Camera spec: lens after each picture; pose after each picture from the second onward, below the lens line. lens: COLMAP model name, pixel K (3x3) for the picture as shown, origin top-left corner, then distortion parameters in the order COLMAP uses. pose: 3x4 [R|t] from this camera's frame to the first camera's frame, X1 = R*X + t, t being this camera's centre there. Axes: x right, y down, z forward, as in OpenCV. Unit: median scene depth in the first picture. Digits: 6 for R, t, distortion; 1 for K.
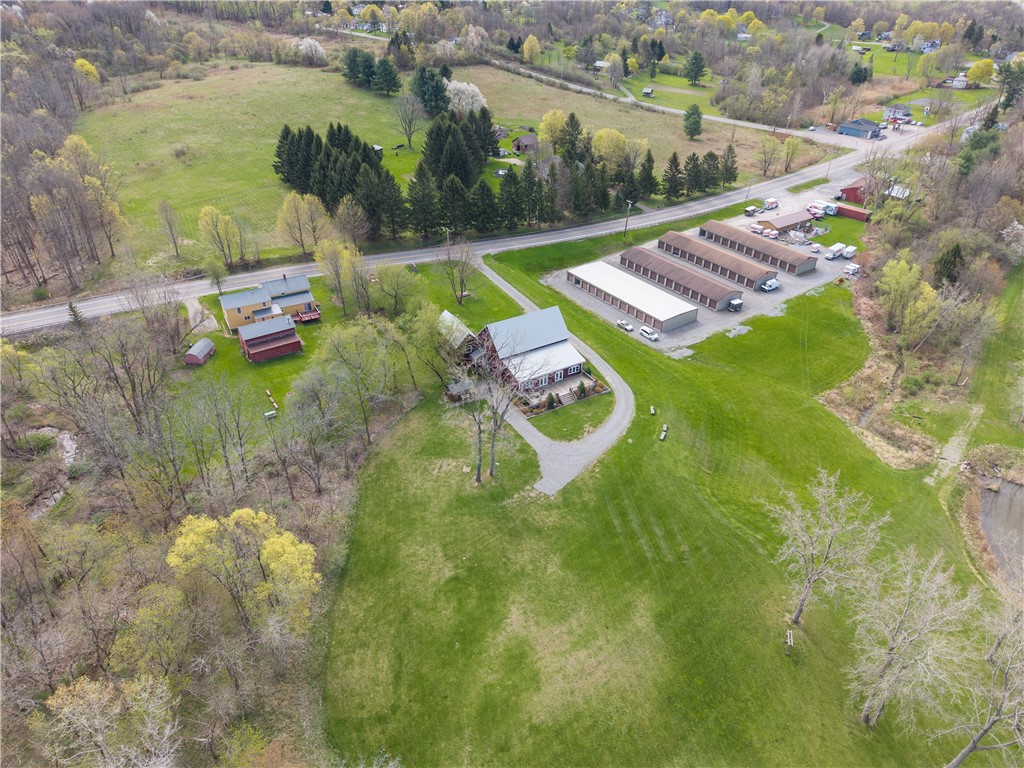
lens RADIAL K [[686.4, 0, 507.4], [0, 686.4, 393.3], [0, 0, 1]] dist [0.018525, -0.016737]
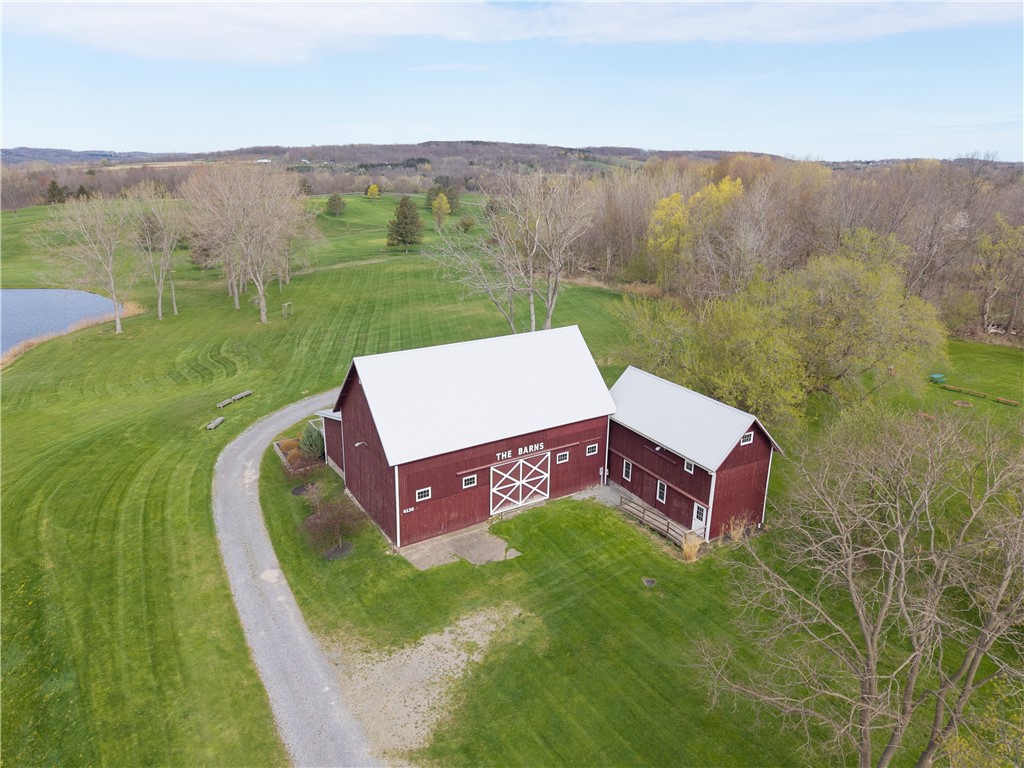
lens RADIAL K [[686.4, 0, 511.0], [0, 686.4, 380.7], [0, 0, 1]] dist [0.018525, -0.016737]
pose [[-0.999806, -0.006053, -0.018740, 0.008811], [-0.018435, 0.622290, 0.782570, -0.274042], [0.006925, 0.782763, -0.622281, 0.926163]]
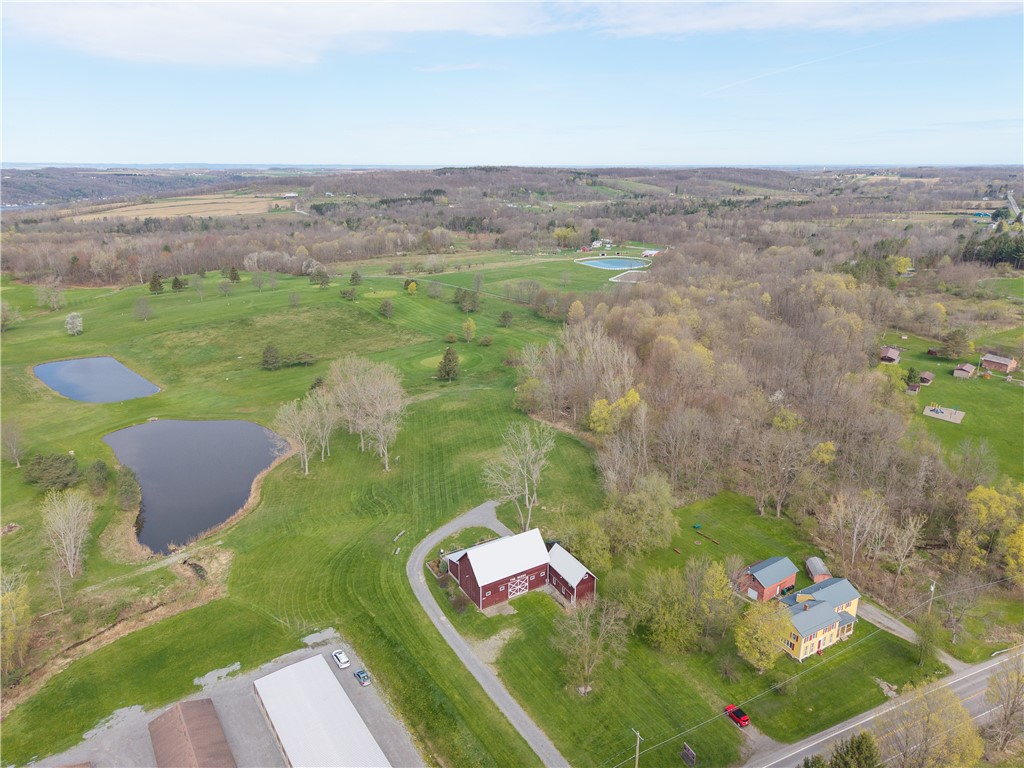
lens RADIAL K [[686.4, 0, 513.5], [0, 686.4, 378.7], [0, 0, 1]] dist [0.018525, -0.016737]
pose [[-0.999995, 0.001310, -0.002929, 0.007783], [-0.001455, 0.628641, 0.777694, -0.802437], [0.002860, 0.777694, -0.628636, 1.103248]]
